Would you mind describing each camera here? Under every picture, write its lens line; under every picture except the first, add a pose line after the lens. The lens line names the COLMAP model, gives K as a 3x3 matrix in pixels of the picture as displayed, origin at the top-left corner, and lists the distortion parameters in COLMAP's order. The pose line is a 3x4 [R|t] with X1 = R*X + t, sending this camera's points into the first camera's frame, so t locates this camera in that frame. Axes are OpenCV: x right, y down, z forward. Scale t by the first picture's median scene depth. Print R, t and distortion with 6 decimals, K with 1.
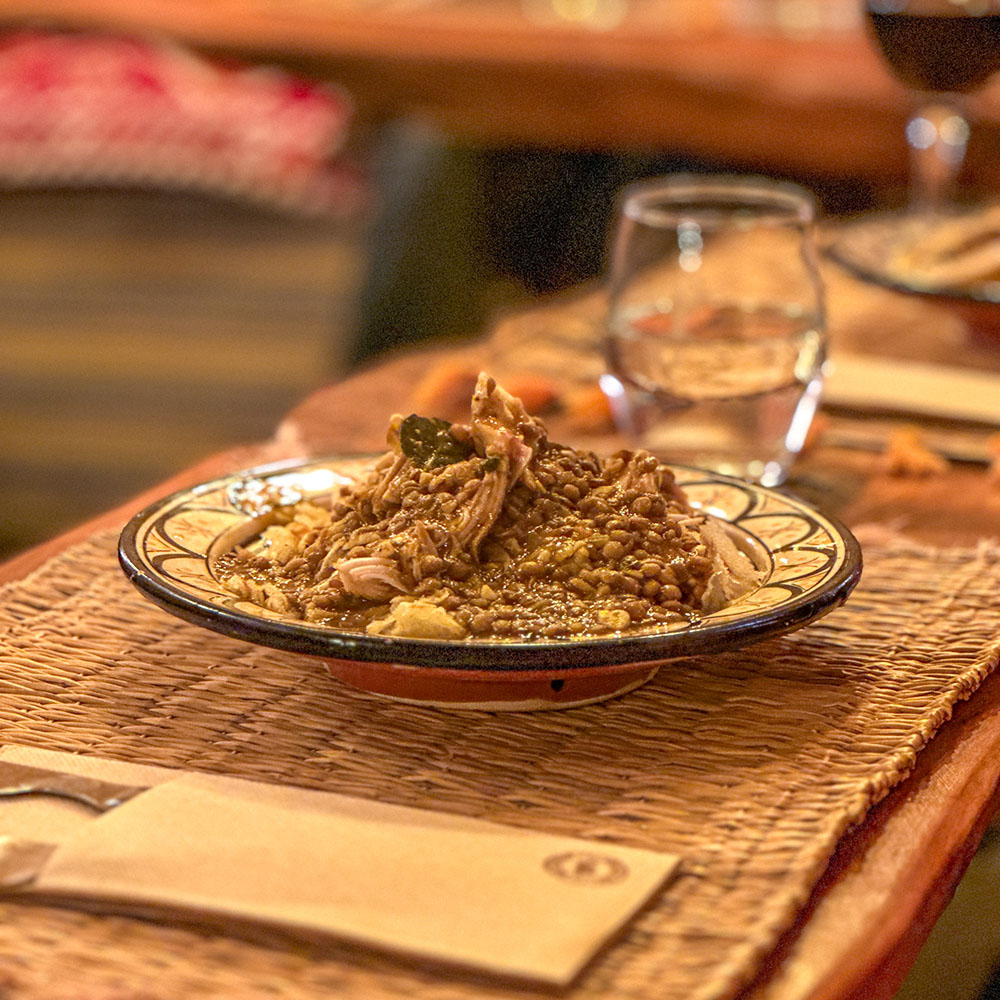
lens RADIAL K [[3470.1, 0, 500.0], [0, 3470.1, 500.0], [0, 0, 1]] dist [0.094501, 3.146595]
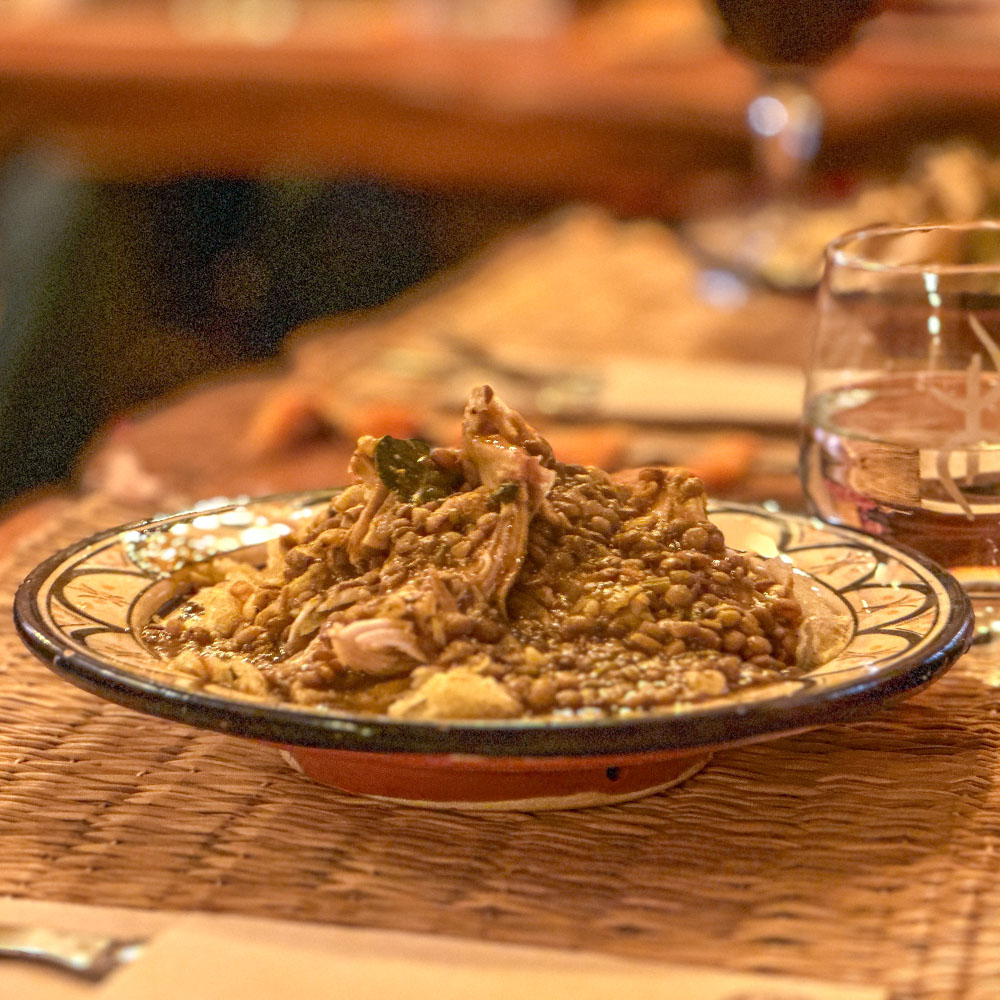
lens RADIAL K [[3470.1, 0, 500.0], [0, 3470.1, 500.0], [0, 0, 1]] dist [0.094501, 3.146595]
pose [[0.984358, -0.039685, 0.171653, -0.139009], [0.044085, 0.998788, -0.021899, 0.008261], [-0.170576, 0.029124, 0.984914, 0.235412]]
